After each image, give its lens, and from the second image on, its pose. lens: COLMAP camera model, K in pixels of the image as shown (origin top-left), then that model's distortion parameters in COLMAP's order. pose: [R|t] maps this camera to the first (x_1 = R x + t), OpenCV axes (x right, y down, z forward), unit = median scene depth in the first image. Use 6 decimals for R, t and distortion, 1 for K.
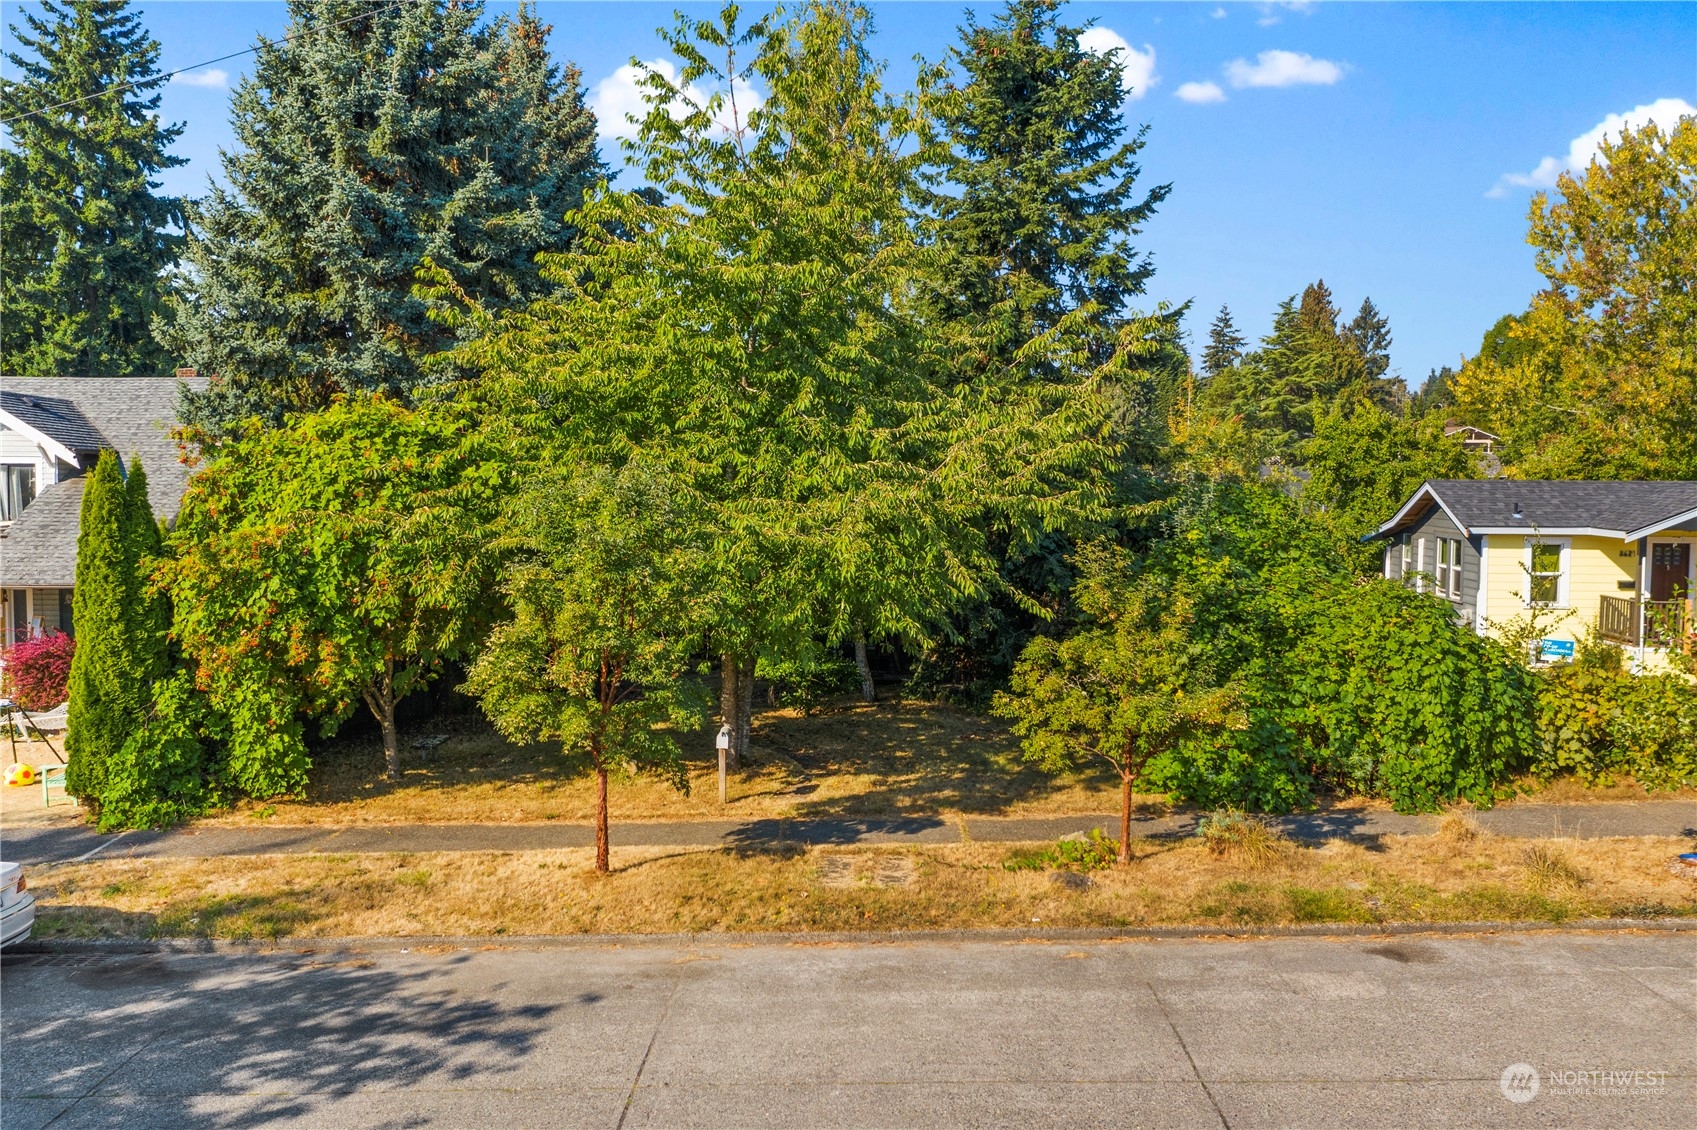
lens RADIAL K [[1452.0, 0, 847.5], [0, 1452.0, 569.5], [0, 0, 1]] dist [0.004844, -0.012138]
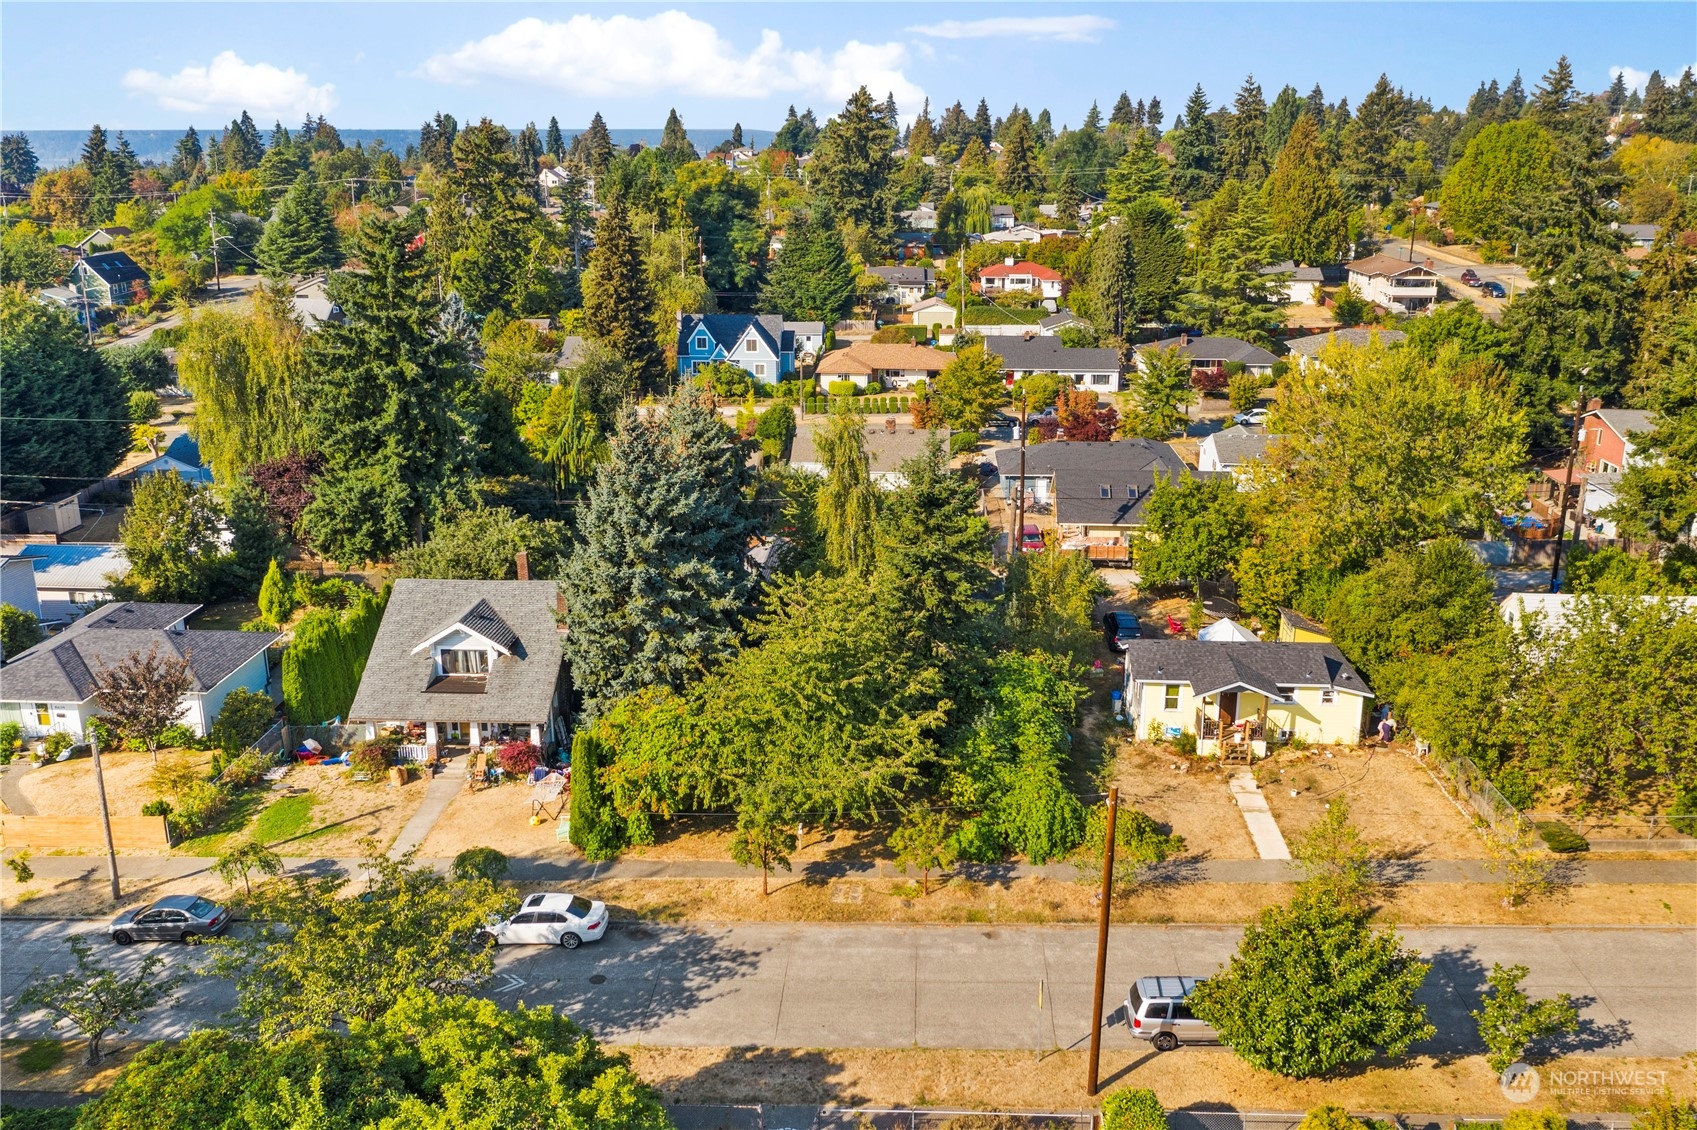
lens RADIAL K [[1452.0, 0, 850.4], [0, 1452.0, 561.9], [0, 0, 1]] dist [0.004844, -0.012138]
pose [[0.999337, 0.002371, -0.036329, 0.128399], [0.005789, 0.974836, 0.222850, -1.152255], [0.035943, -0.222912, 0.974176, -1.850329]]
